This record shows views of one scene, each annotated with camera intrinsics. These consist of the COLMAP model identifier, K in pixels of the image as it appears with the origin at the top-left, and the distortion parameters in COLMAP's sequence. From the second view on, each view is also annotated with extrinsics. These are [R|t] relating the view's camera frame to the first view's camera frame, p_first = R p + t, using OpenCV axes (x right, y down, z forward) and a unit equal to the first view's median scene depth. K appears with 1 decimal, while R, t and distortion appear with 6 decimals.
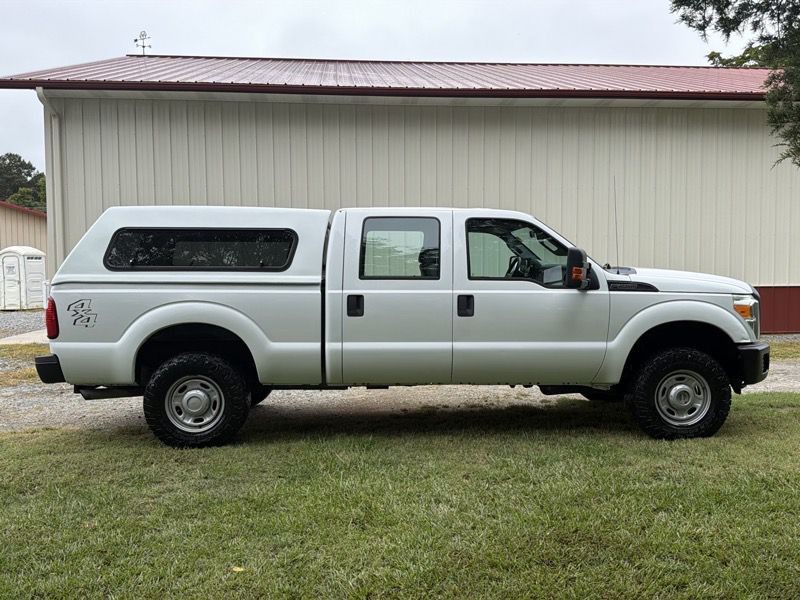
lens RADIAL K [[713.0, 0, 400.0], [0, 713.0, 300.0], [0, 0, 1]] dist [0.139406, -0.238421]
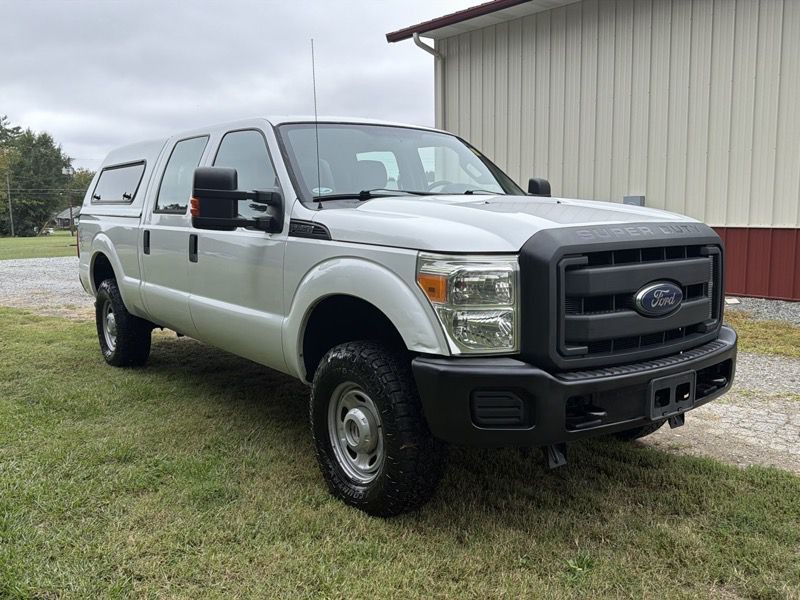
lens RADIAL K [[715.0, 0, 400.0], [0, 715.0, 300.0], [0, 0, 1]] dist [0.140013, -0.248787]
pose [[0.568722, 0.105553, -0.815729, 0.866445], [-0.029068, 0.993692, 0.108315, -0.027764], [0.822016, -0.037889, 0.568202, 0.731587]]
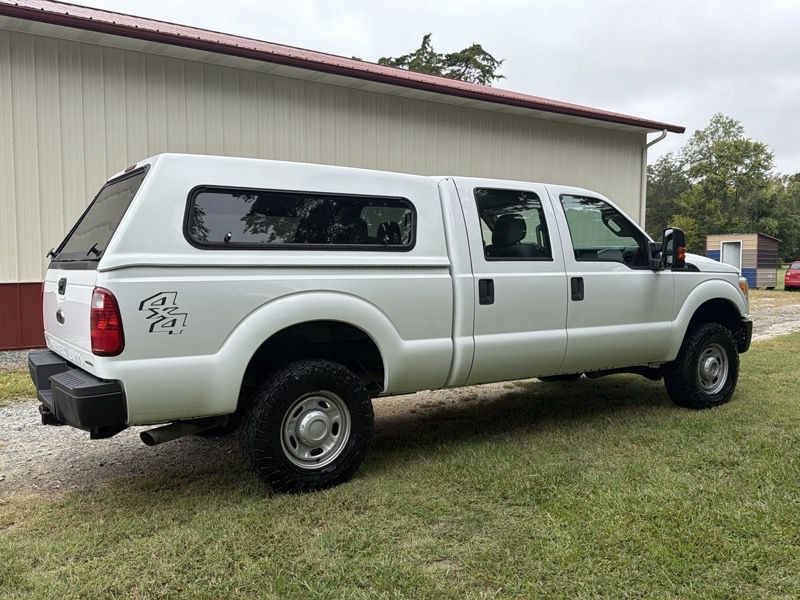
lens RADIAL K [[715.0, 0, 400.0], [0, 715.0, 300.0], [0, 0, 1]] dist [0.140013, -0.248787]
pose [[0.847499, -0.030749, 0.529906, -0.594363], [0.024395, 0.999522, 0.018984, -0.000948], [-0.530237, -0.003162, 0.847844, 0.329382]]
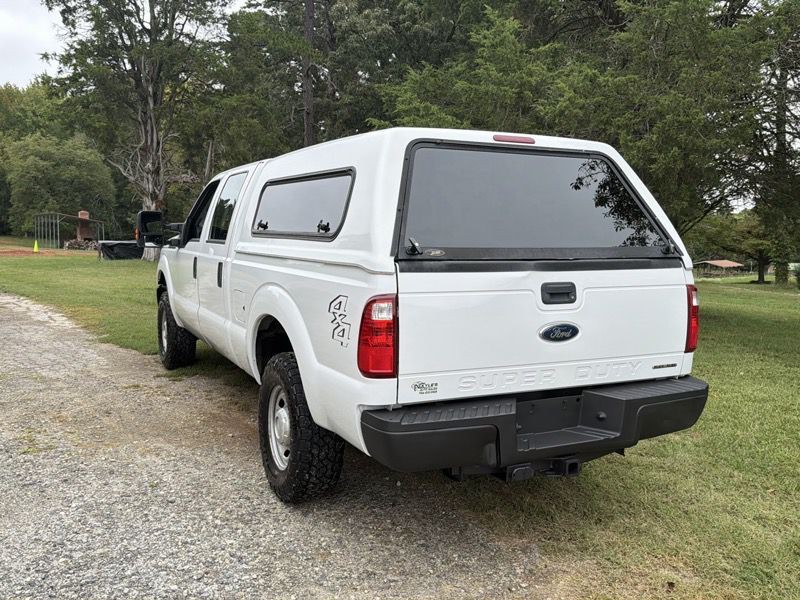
lens RADIAL K [[713.0, 0, 400.0], [0, 713.0, 300.0], [0, 0, 1]] dist [0.139406, -0.238421]
pose [[-0.417541, -0.099273, 0.903219, -0.948002], [0.021053, 0.992690, 0.118839, -0.073599], [-0.908414, 0.068636, -0.412399, 1.493196]]
